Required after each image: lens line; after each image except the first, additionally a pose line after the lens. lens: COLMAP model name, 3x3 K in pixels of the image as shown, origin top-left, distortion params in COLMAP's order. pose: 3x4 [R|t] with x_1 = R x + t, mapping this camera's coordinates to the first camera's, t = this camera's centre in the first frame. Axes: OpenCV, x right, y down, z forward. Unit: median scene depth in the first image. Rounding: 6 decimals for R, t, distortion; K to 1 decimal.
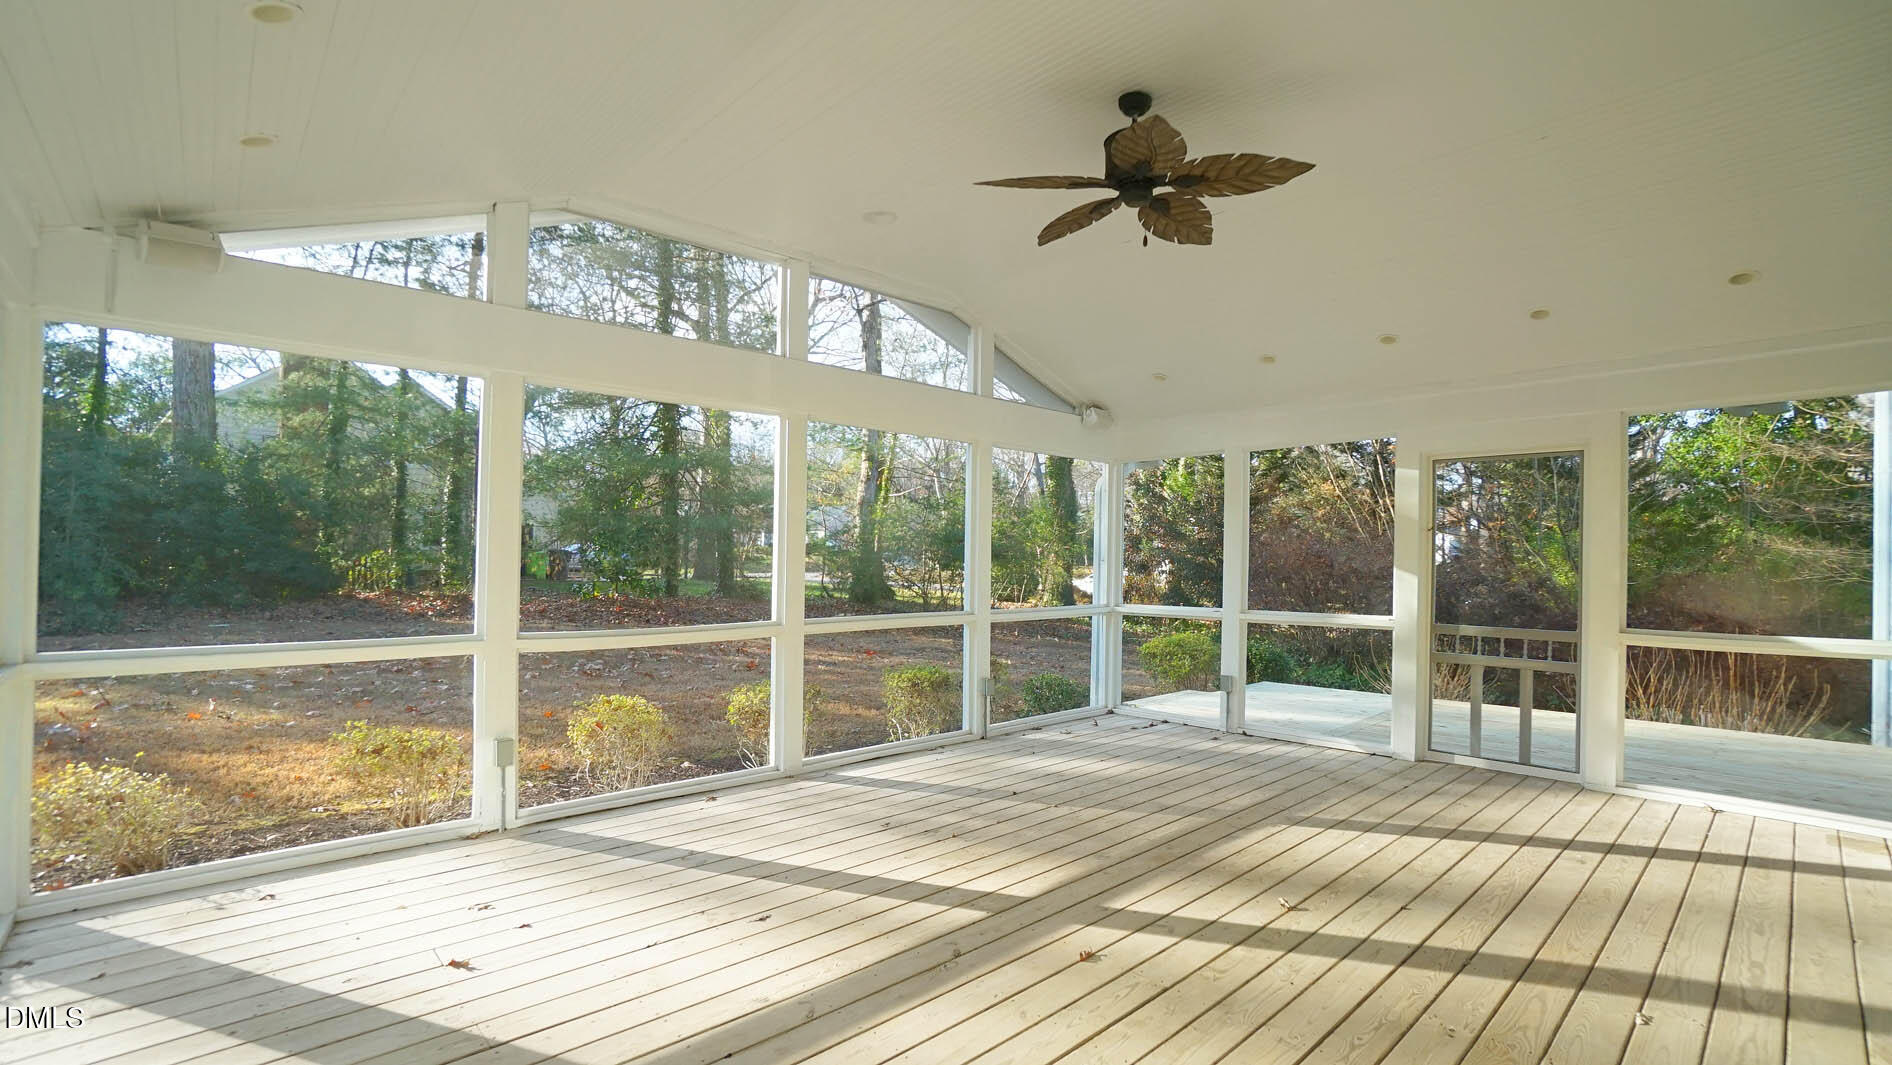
lens RADIAL K [[833.2, 0, 955.4], [0, 833.2, 526.6], [0, 0, 1]] dist [-0.025084, -0.000105]
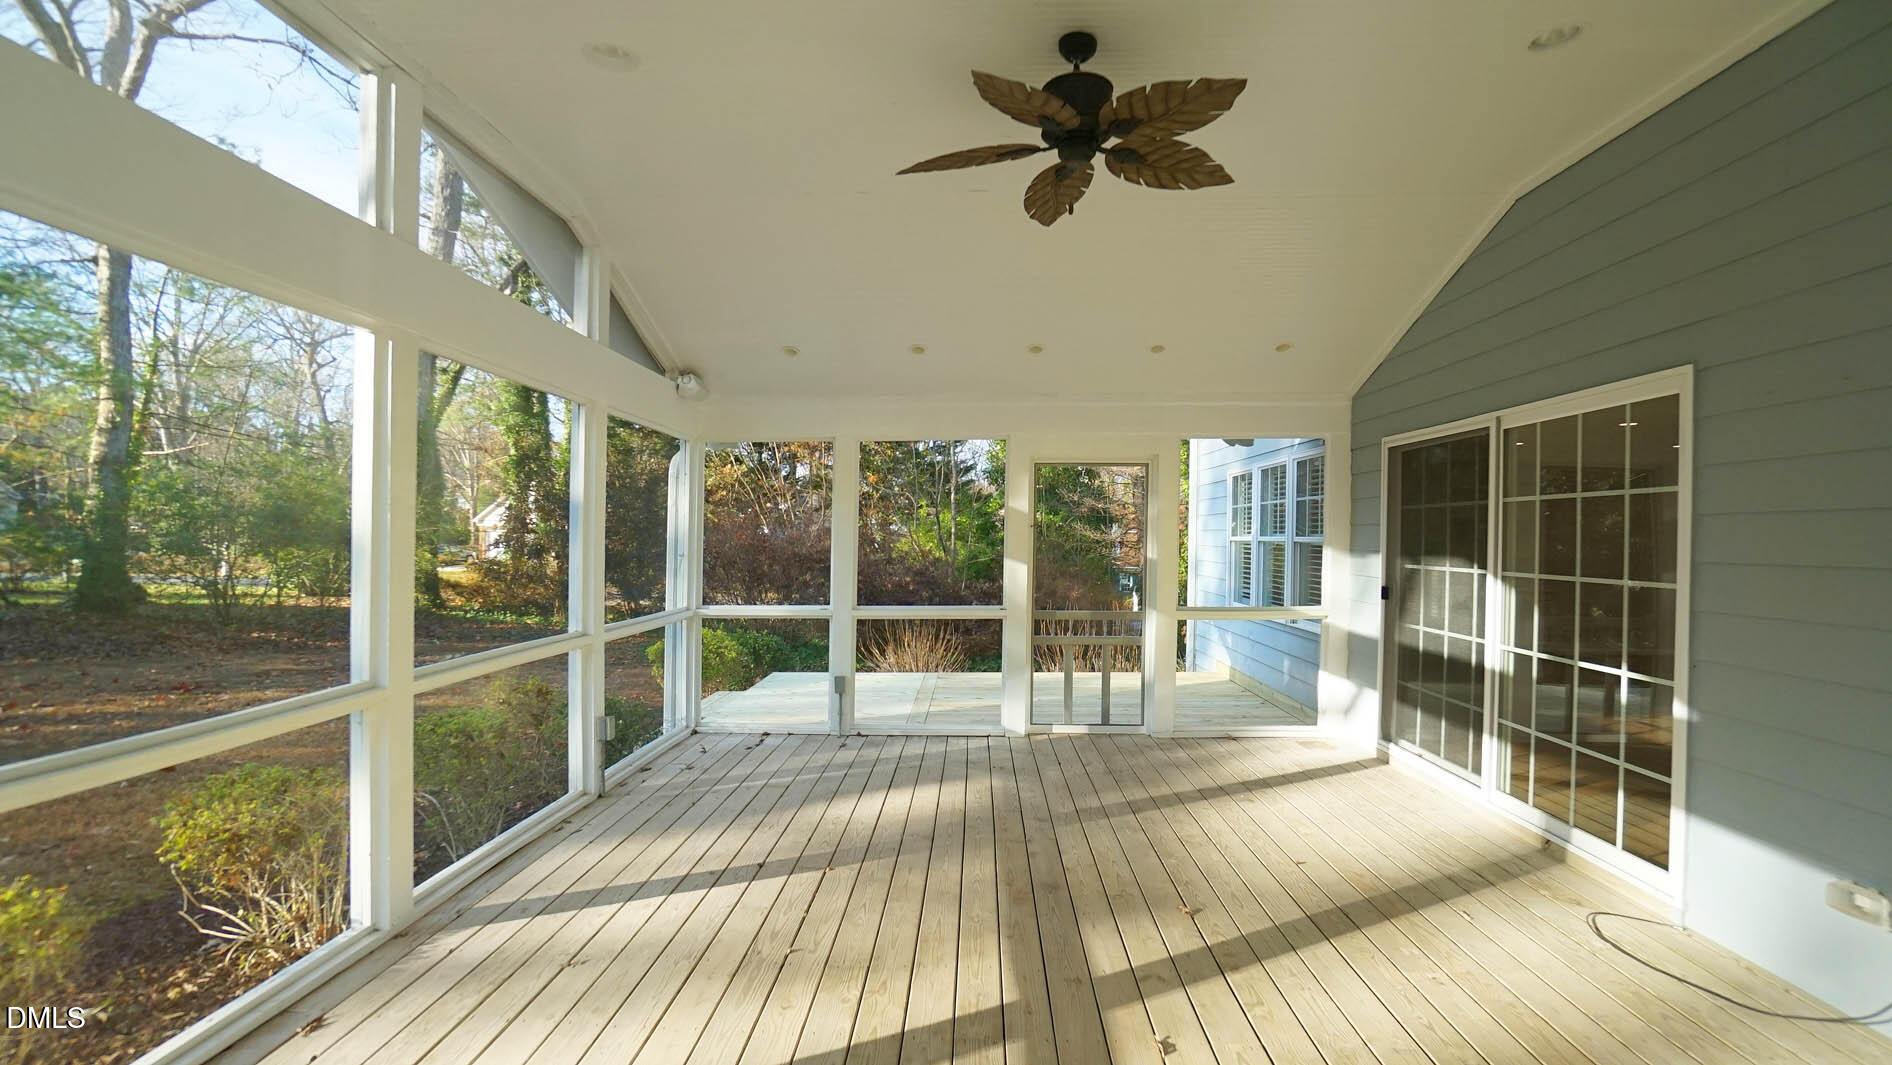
lens RADIAL K [[834.3, 0, 947.5], [0, 834.3, 532.0], [0, 0, 1]] dist [-0.065108, 0.024181]
pose [[0.718639, -0.001018, 0.695382, -0.361505], [-0.022221, 0.999455, 0.024427, -0.016541], [-0.695028, -0.033006, 0.718225, 0.351066]]
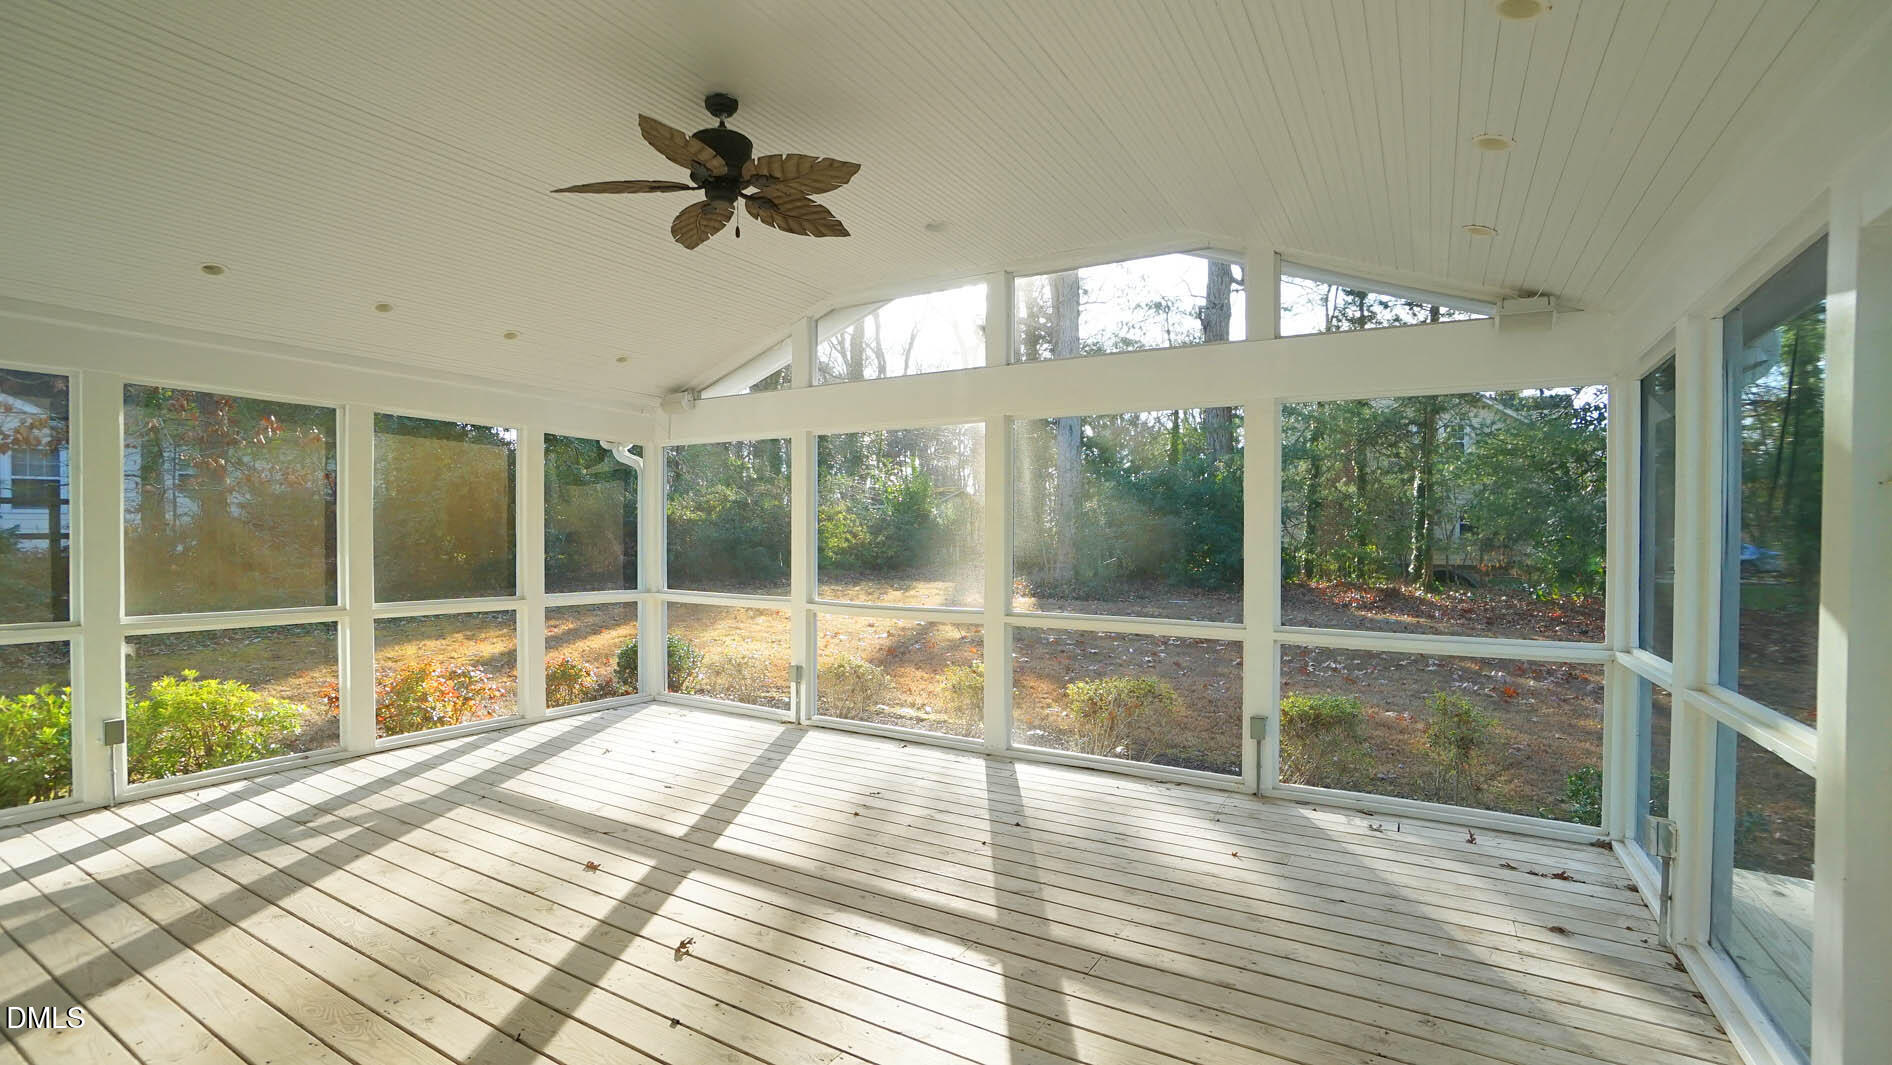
lens RADIAL K [[797.7, 0, 949.6], [0, 797.7, 553.4], [0, 0, 1]] dist [-0.028068, 0.000252]
pose [[0.274671, -0.001895, -0.961536, 0.927637], [0.037808, 0.999246, 0.008831, 0.017226], [0.960795, -0.038780, 0.274536, 0.739098]]
